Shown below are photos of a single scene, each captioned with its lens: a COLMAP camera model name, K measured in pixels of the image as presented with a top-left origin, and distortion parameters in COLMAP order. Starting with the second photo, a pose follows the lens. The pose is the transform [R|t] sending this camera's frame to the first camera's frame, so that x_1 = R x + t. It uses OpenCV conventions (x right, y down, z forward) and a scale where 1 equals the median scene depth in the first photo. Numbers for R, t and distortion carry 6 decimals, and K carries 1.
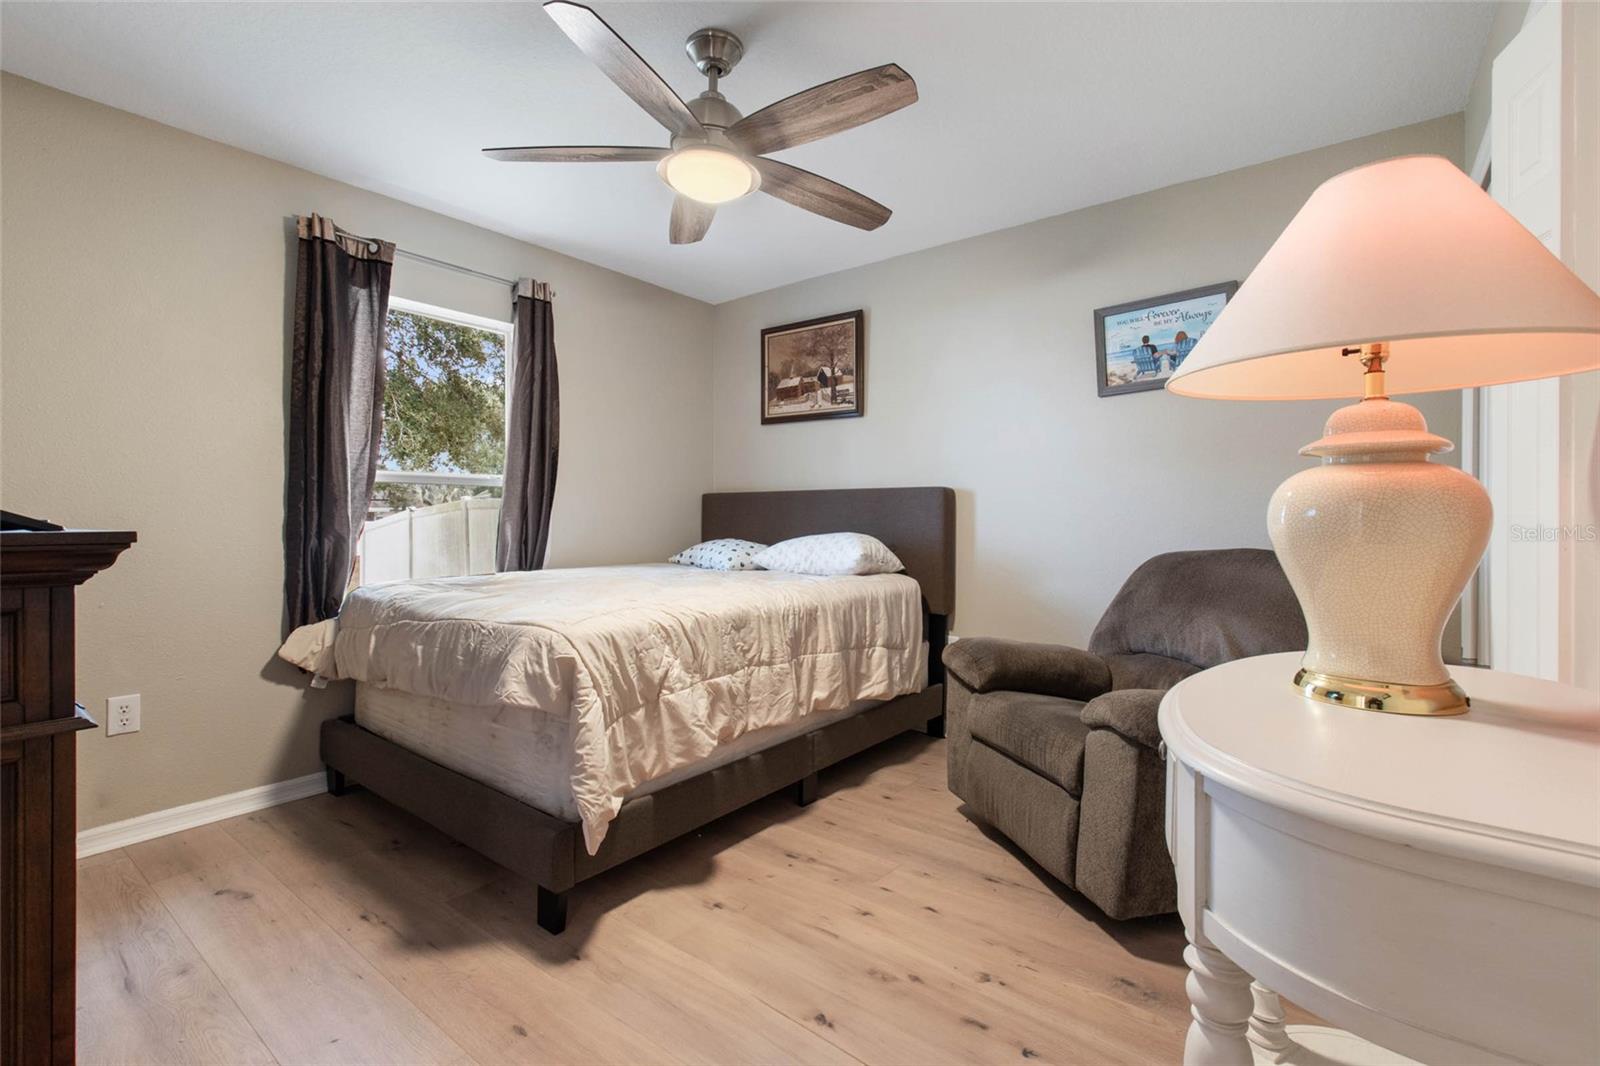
lens RADIAL K [[712.3, 0, 795.8], [0, 712.3, 527.8], [0, 0, 1]] dist [-0.006662, 0.000953]
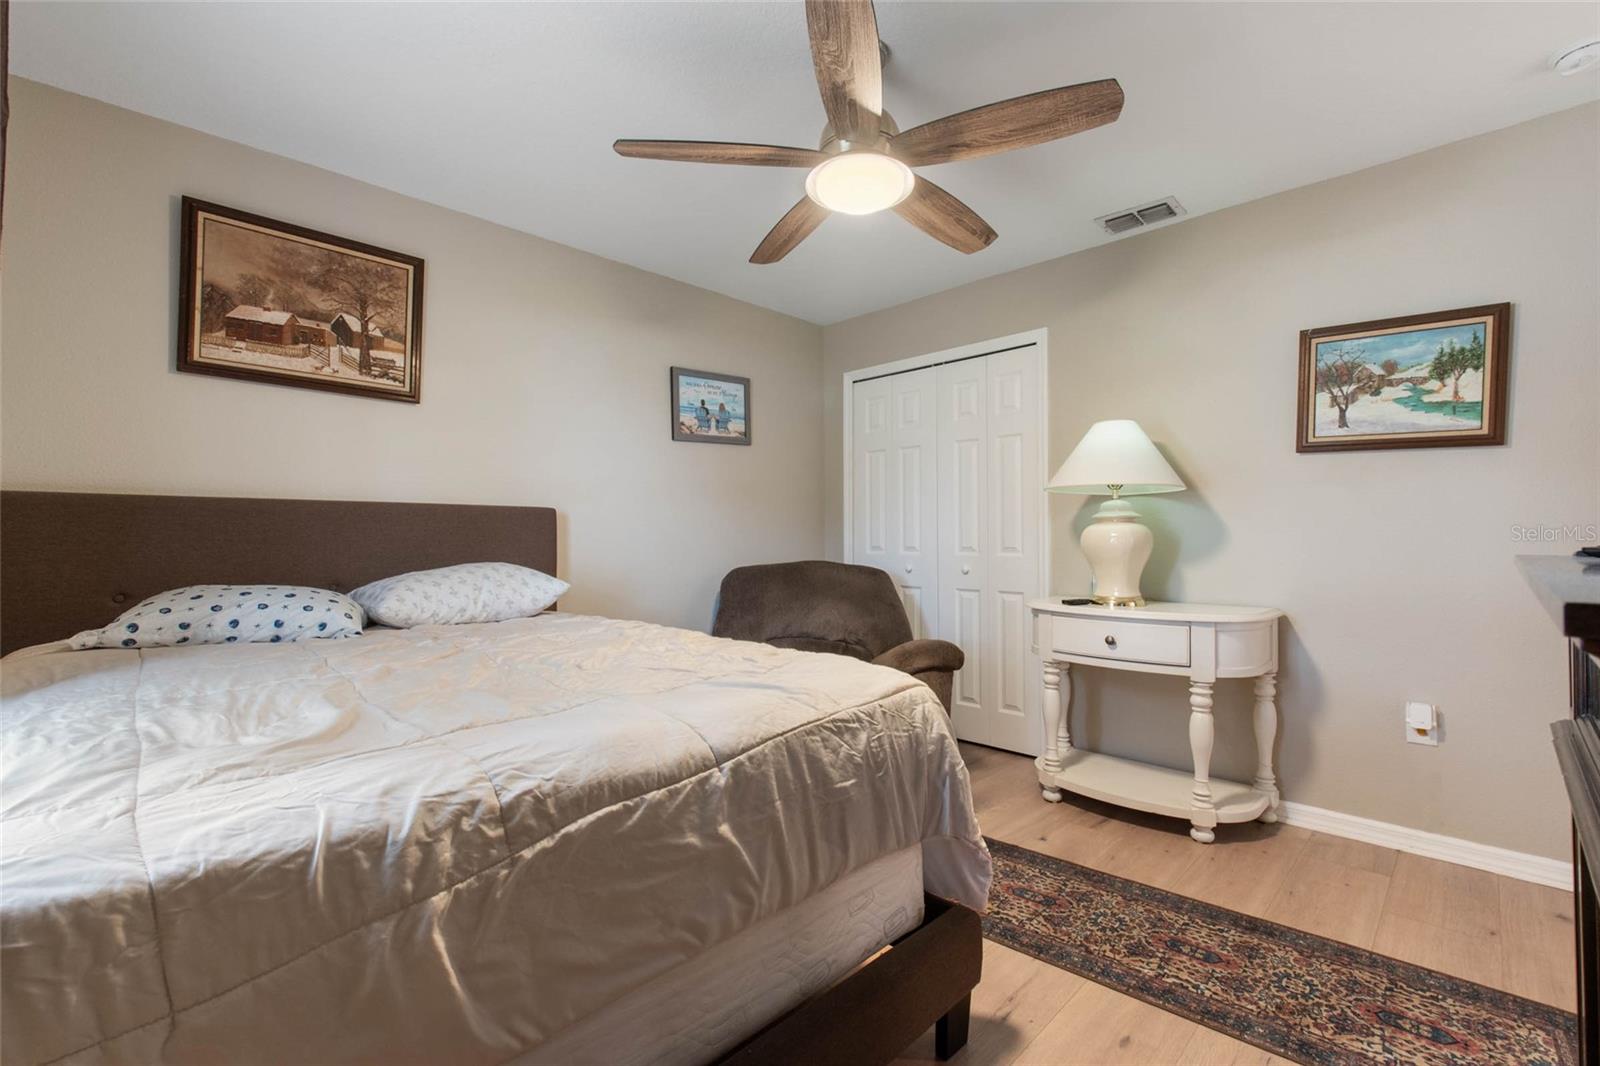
lens RADIAL K [[712.3, 0, 799.2], [0, 712.3, 529.1], [0, 0, 1]] dist [-0.006662, 0.000953]
pose [[0.092658, 0.015513, 0.995577, -0.582972], [0.022648, 0.999587, -0.017683, -0.007261], [-0.995440, 0.024186, 0.092268, 0.541588]]
